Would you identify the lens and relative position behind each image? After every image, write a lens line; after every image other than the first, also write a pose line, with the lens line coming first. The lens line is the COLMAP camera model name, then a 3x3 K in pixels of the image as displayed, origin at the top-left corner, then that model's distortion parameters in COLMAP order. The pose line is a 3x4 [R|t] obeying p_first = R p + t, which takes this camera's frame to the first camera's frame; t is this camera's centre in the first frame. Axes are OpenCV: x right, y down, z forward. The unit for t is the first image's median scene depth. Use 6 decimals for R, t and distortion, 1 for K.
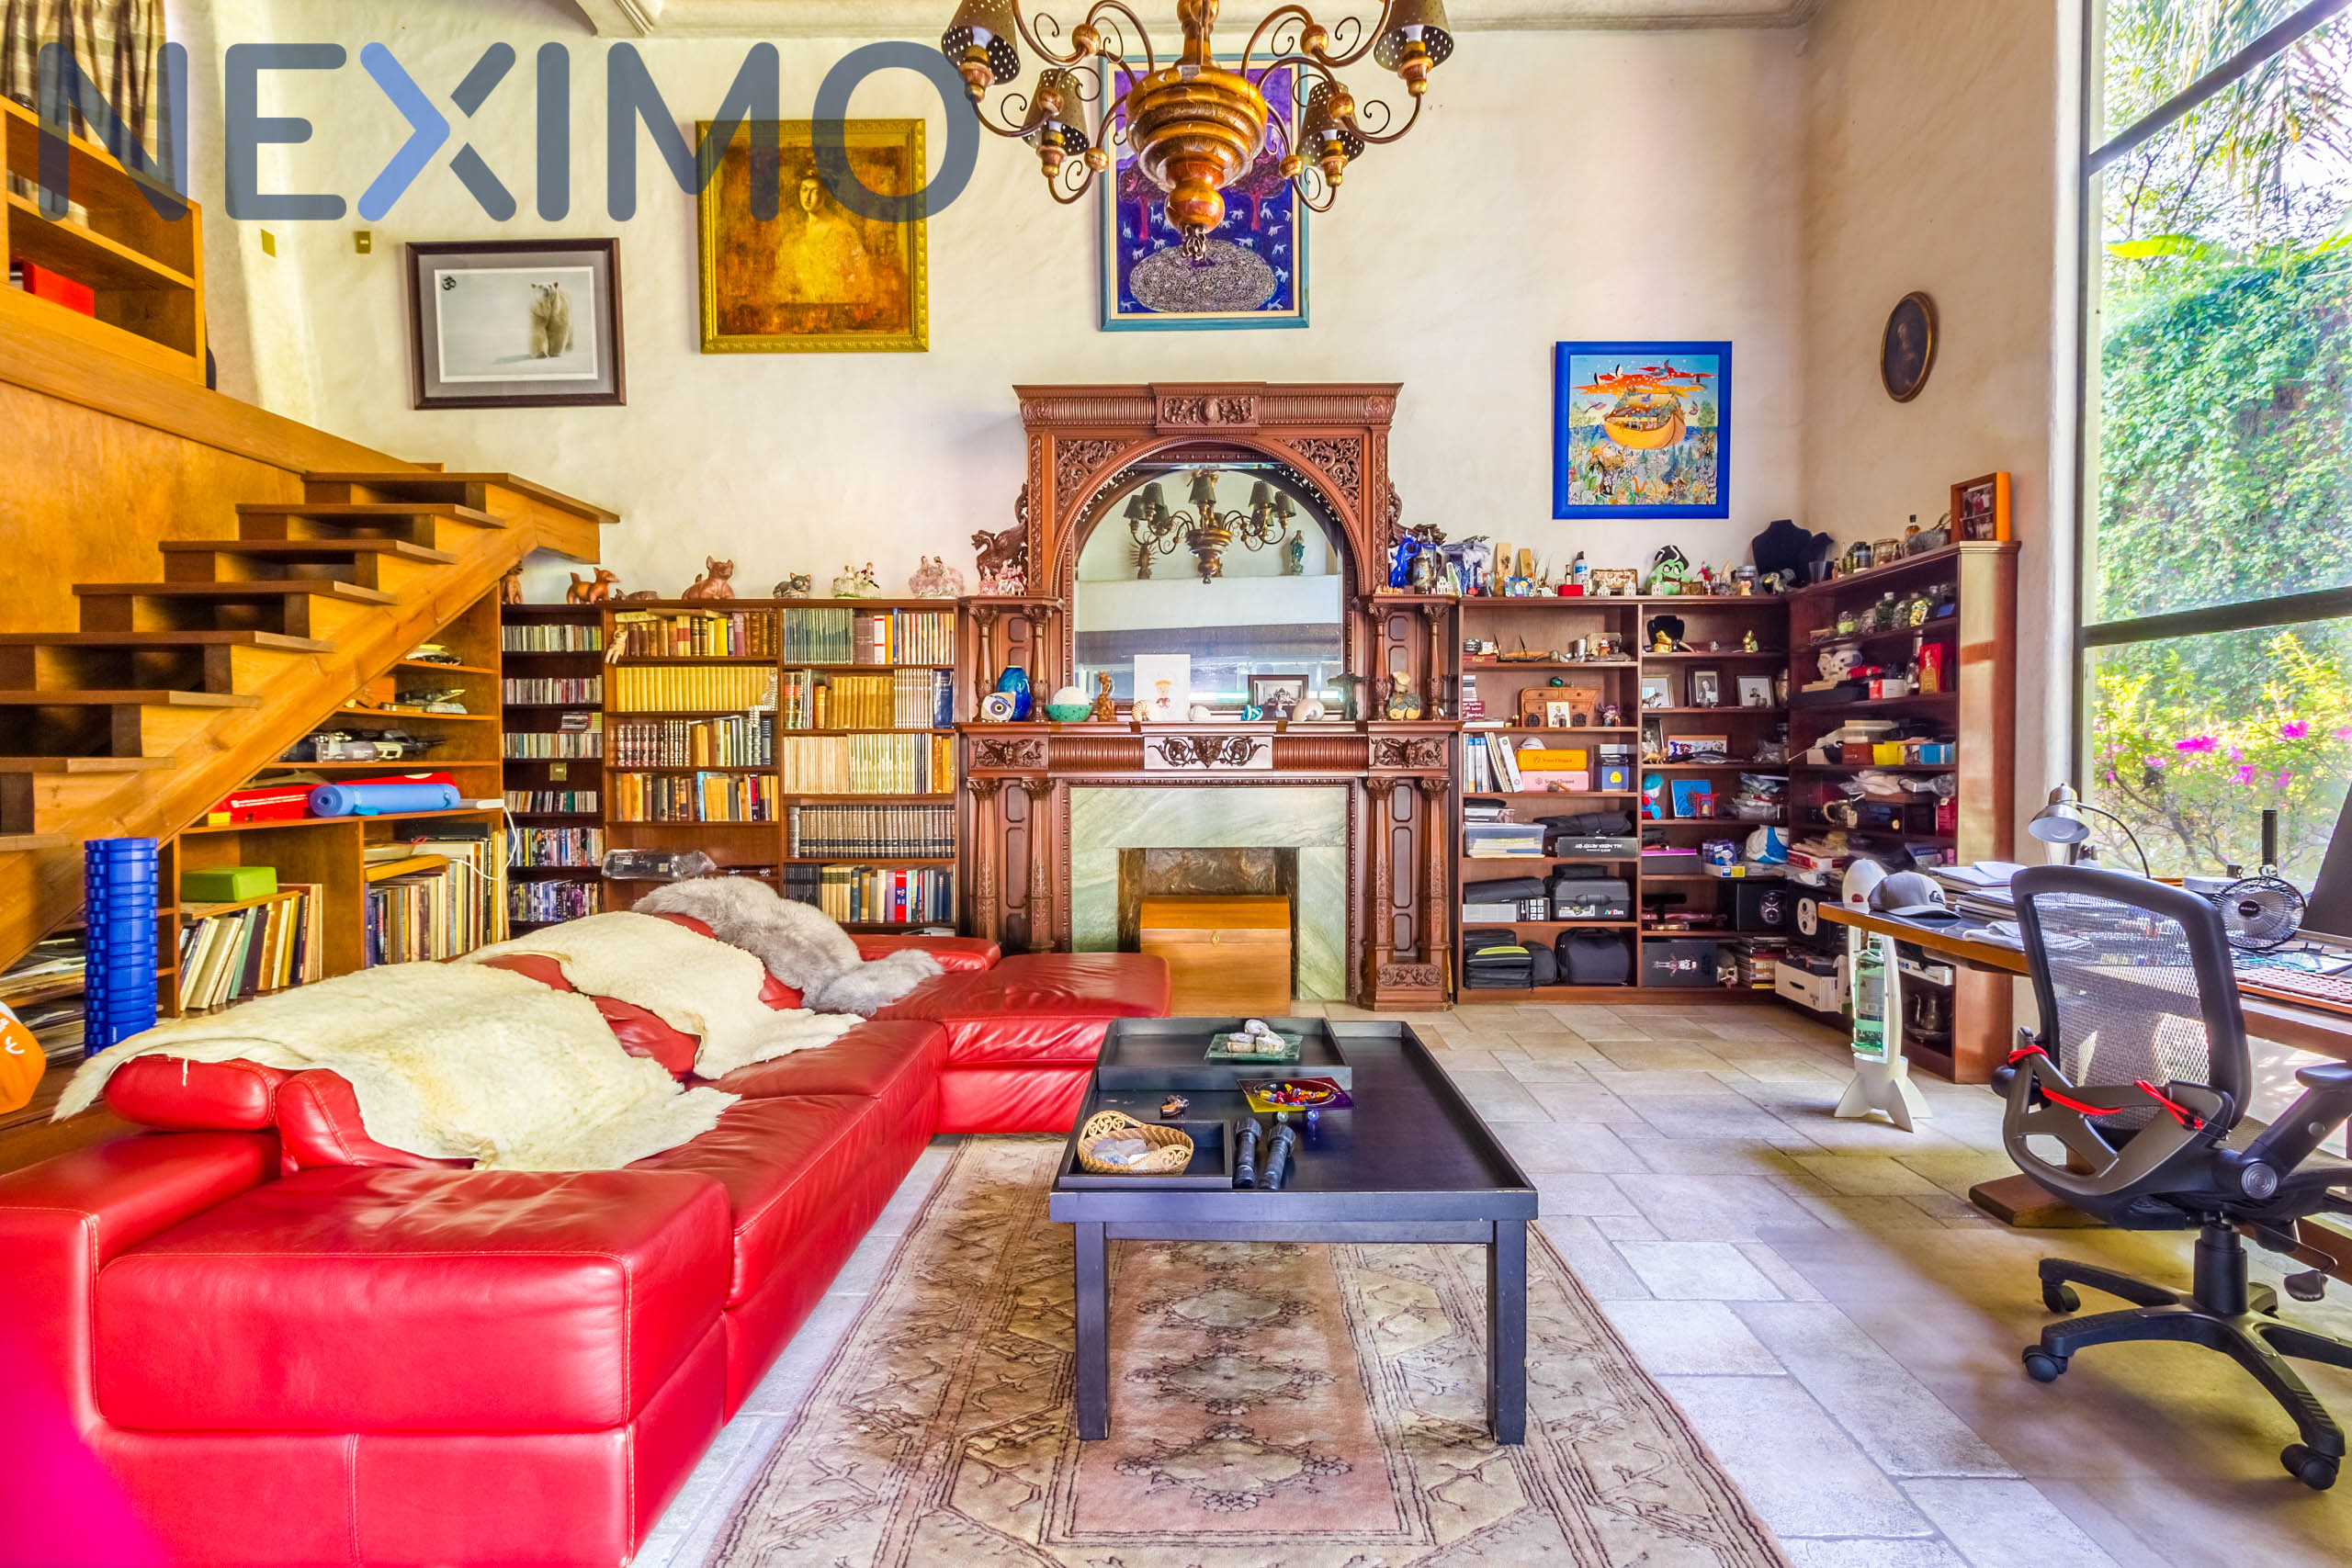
lens RADIAL K [[1110.8, 0, 1177.9], [0, 1110.8, 773.9], [0, 0, 1]] dist [-0.000559, 0.000293]
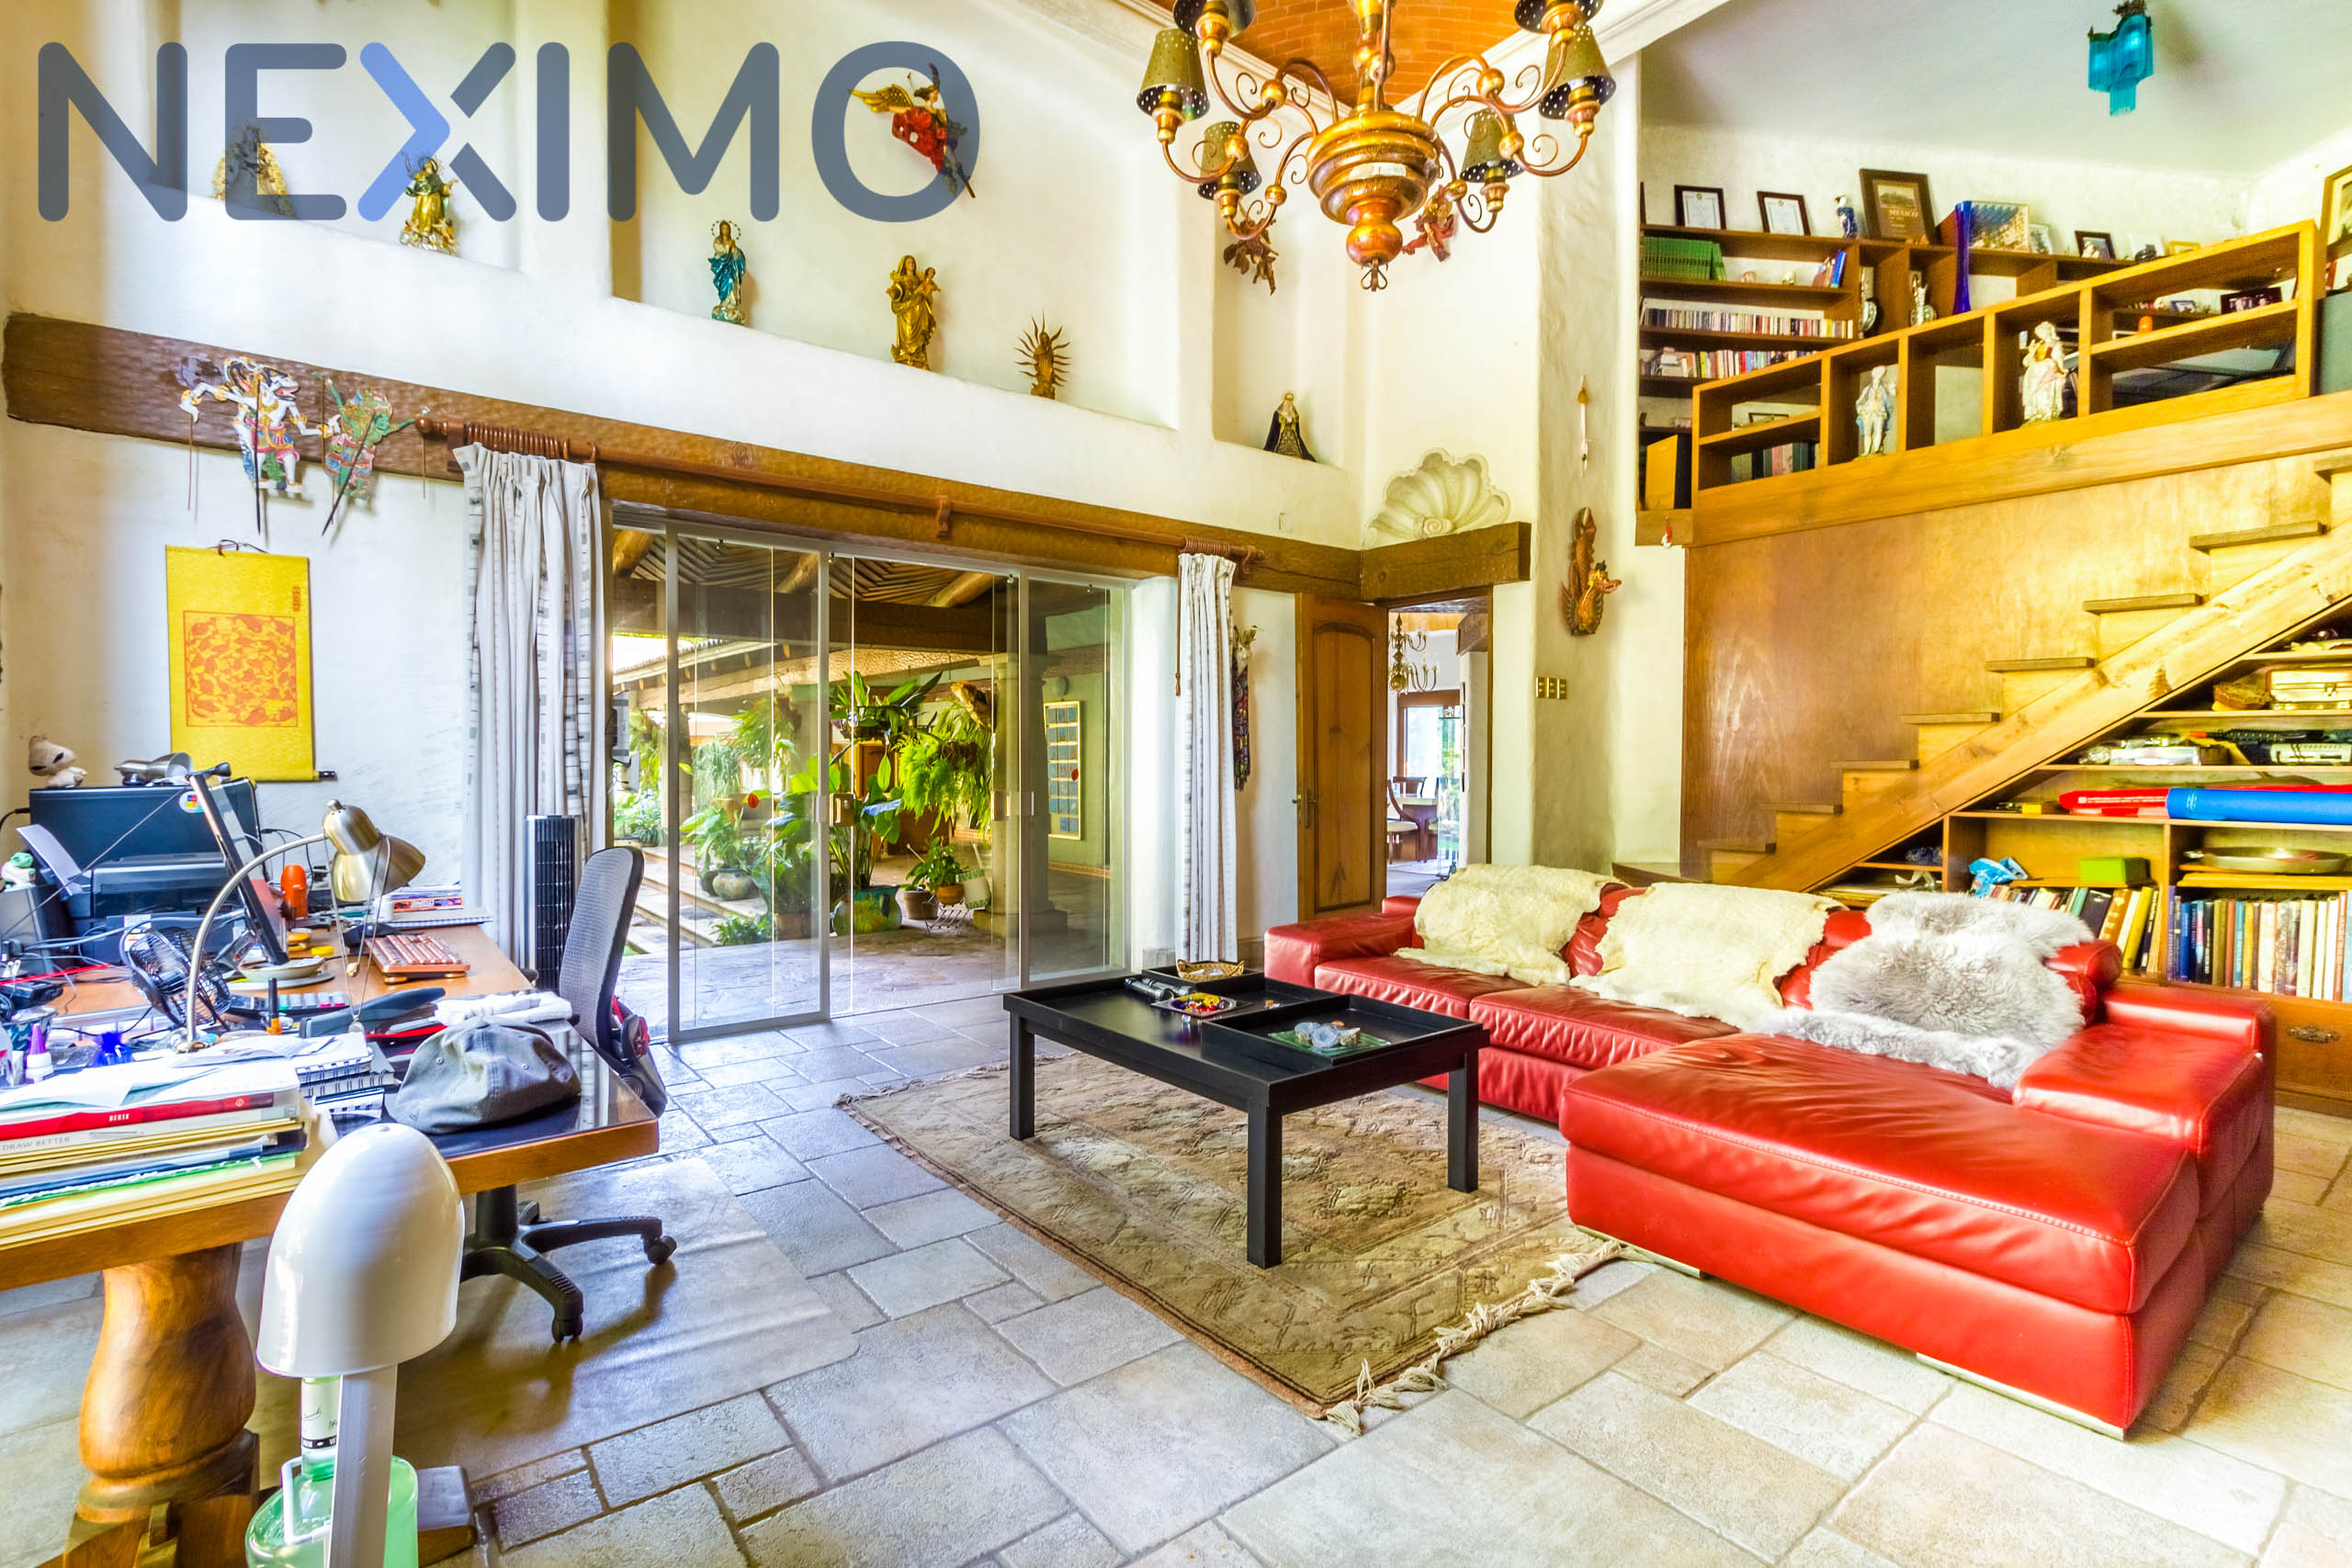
lens RADIAL K [[1110.8, 0, 1175.7], [0, 1110.8, 783.7], [0, 0, 1]] dist [-0.000559, 0.000293]
pose [[-0.779081, 0.005059, -0.626903, 0.704654], [-0.013478, 0.999601, 0.024816, -0.006506], [0.626778, 0.027783, -0.778702, 1.464471]]
